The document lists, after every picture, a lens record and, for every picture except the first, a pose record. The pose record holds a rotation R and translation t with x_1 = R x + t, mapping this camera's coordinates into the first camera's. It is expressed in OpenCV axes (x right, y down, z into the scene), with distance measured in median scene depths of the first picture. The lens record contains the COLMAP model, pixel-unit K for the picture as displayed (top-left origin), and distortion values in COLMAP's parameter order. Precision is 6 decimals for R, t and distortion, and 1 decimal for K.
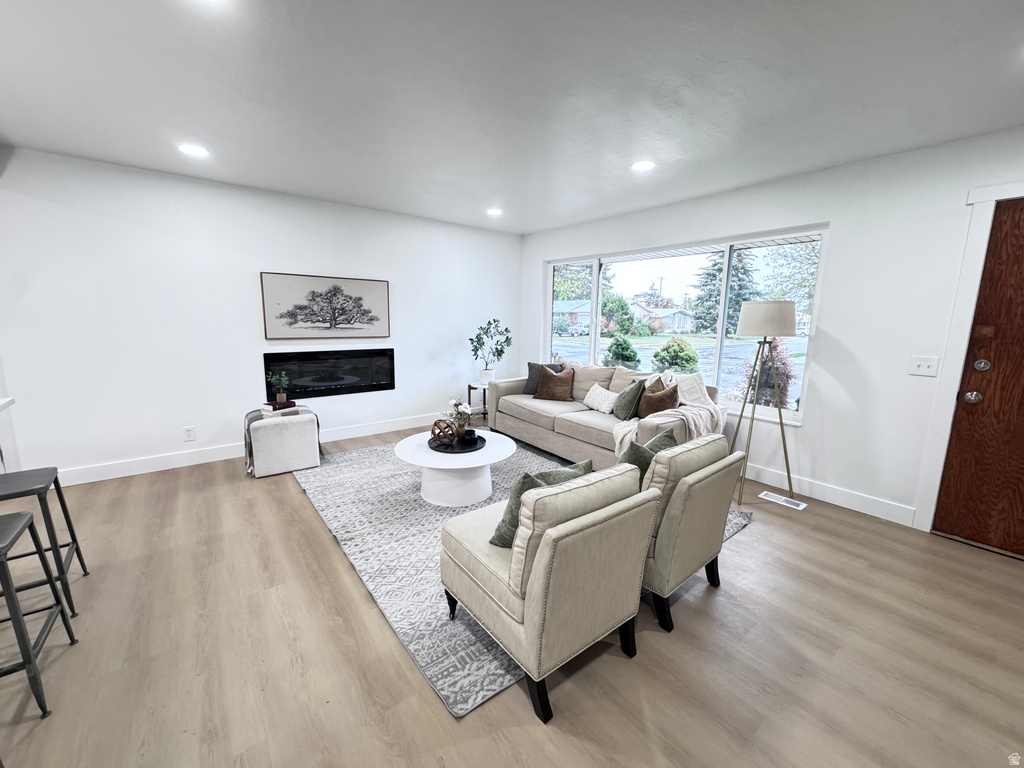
lens RADIAL K [[409.8, 0, 512.0], [0, 409.8, 375.7], [0, 0, 1]] dist [-0.001360, 0.000099]
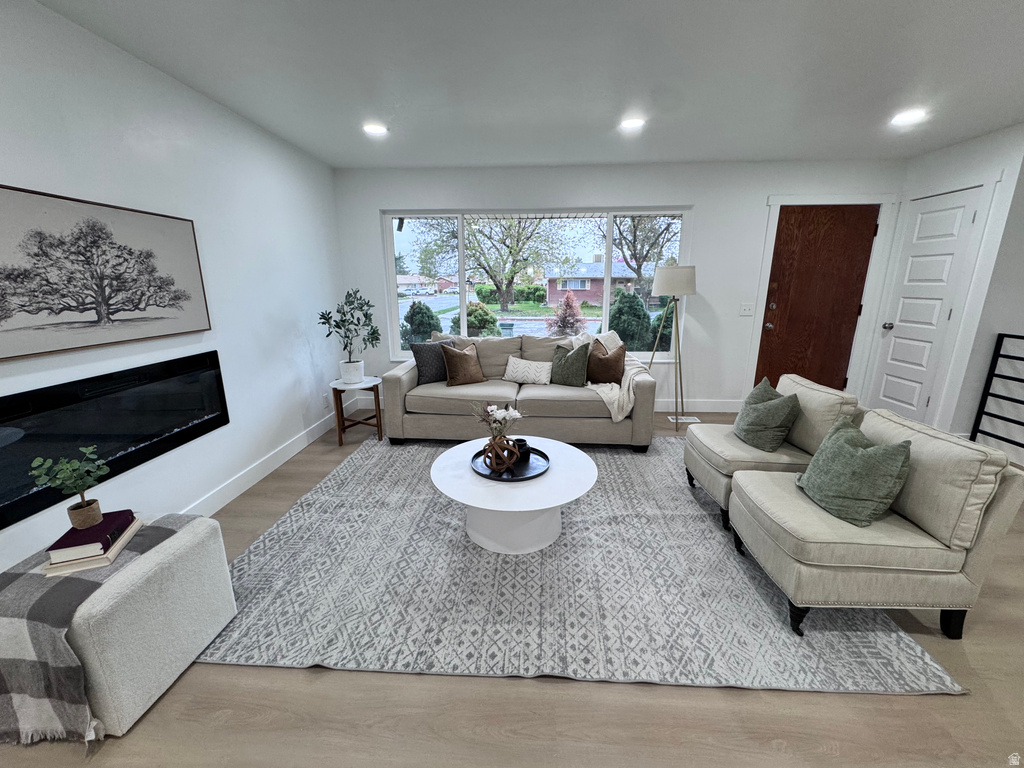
lens RADIAL K [[409.8, 0, 514.8], [0, 409.8, 376.4], [0, 0, 1]] dist [-0.001360, 0.000099]
pose [[0.655076, -0.190084, 0.731262, -0.484304], [0.125719, 0.981767, 0.142579, -0.067468], [-0.745031, -0.001466, 0.667029, 0.389374]]
